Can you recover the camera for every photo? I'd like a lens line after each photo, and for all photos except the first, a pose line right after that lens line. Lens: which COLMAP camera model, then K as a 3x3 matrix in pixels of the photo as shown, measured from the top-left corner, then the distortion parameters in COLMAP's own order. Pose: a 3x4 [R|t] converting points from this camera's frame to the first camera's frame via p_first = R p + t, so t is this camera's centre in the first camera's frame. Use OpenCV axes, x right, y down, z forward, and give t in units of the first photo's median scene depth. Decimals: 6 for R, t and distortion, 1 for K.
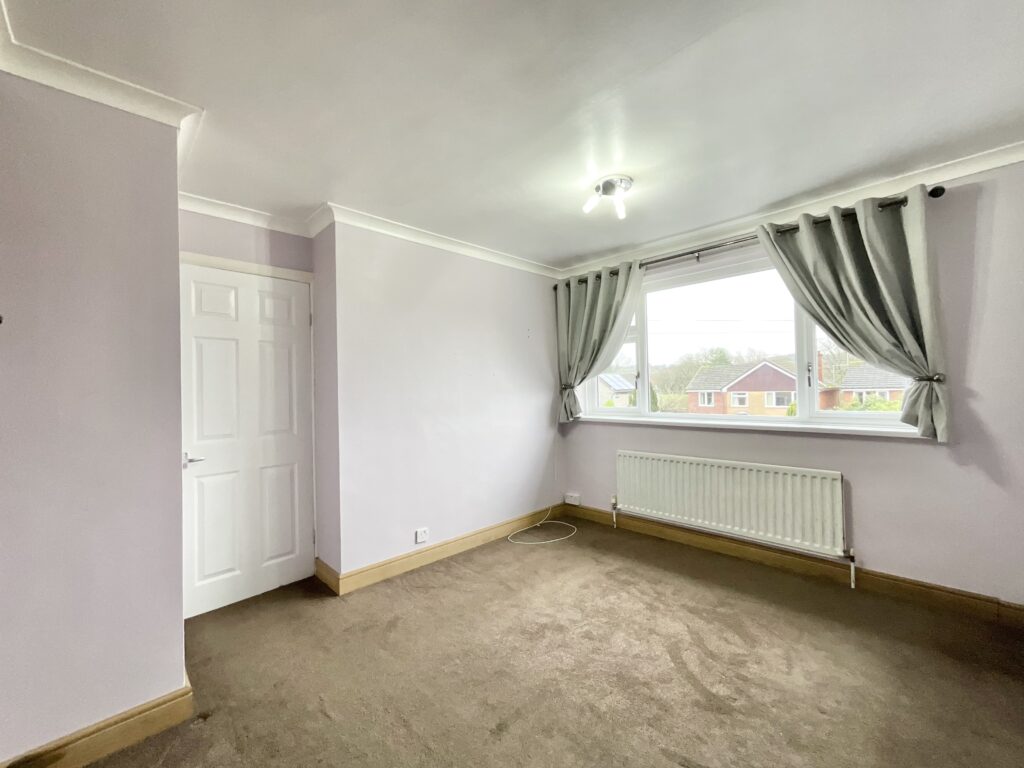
lens RADIAL K [[417.4, 0, 495.7], [0, 417.4, 386.4], [0, 0, 1]] dist [-0.000875, -0.000036]
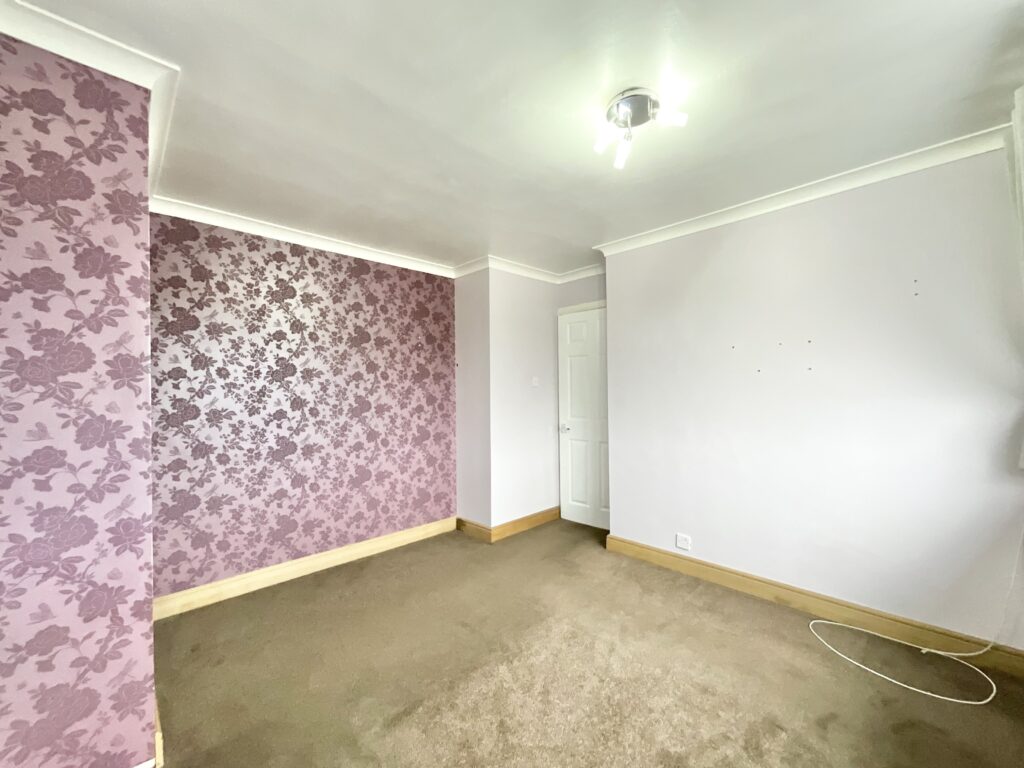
lens RADIAL K [[412.1, 0, 516.6], [0, 412.1, 385.8], [0, 0, 1]] dist [0.002531, 0.000482]
pose [[0.010547, 0.008070, -0.999912, 0.815495], [0.019925, 0.999767, 0.008279, -0.014572], [0.999746, -0.020011, 0.010384, 0.665364]]
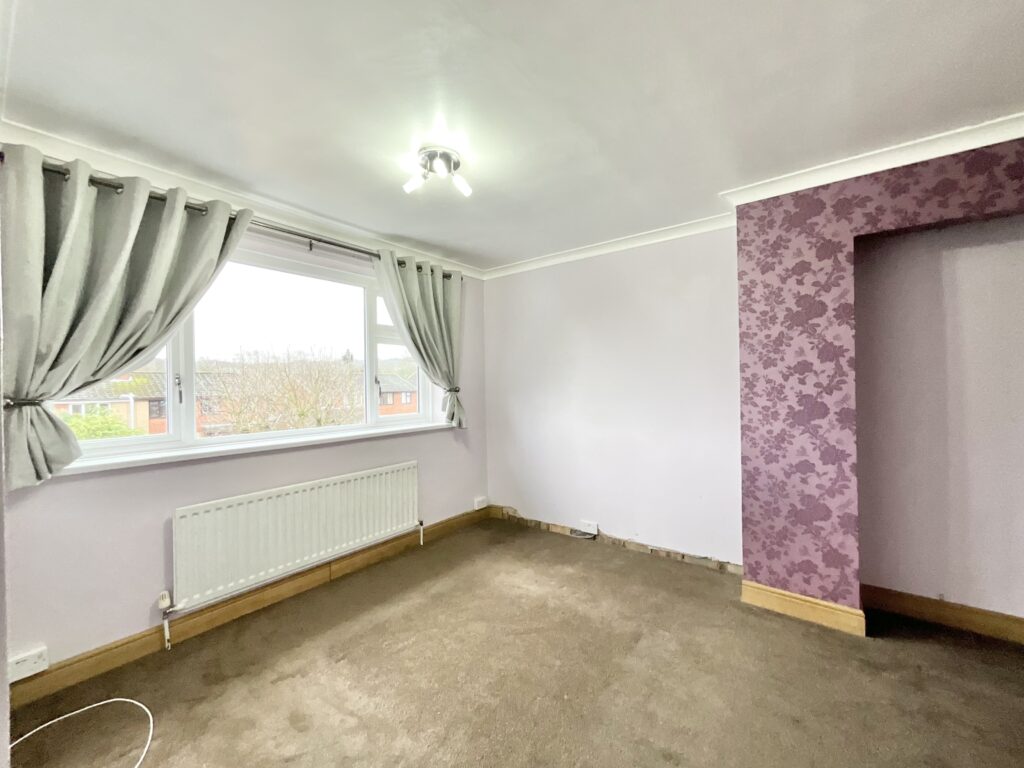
lens RADIAL K [[439.5, 0, 507.1], [0, 439.5, 385.8], [0, 0, 1]] dist [-0.002439, 0.000013]
pose [[-0.197136, 0.018581, 0.980200, -0.513234], [0.014926, 0.999761, -0.015950, -0.003195], [-0.980263, 0.011486, -0.197366, 0.862138]]
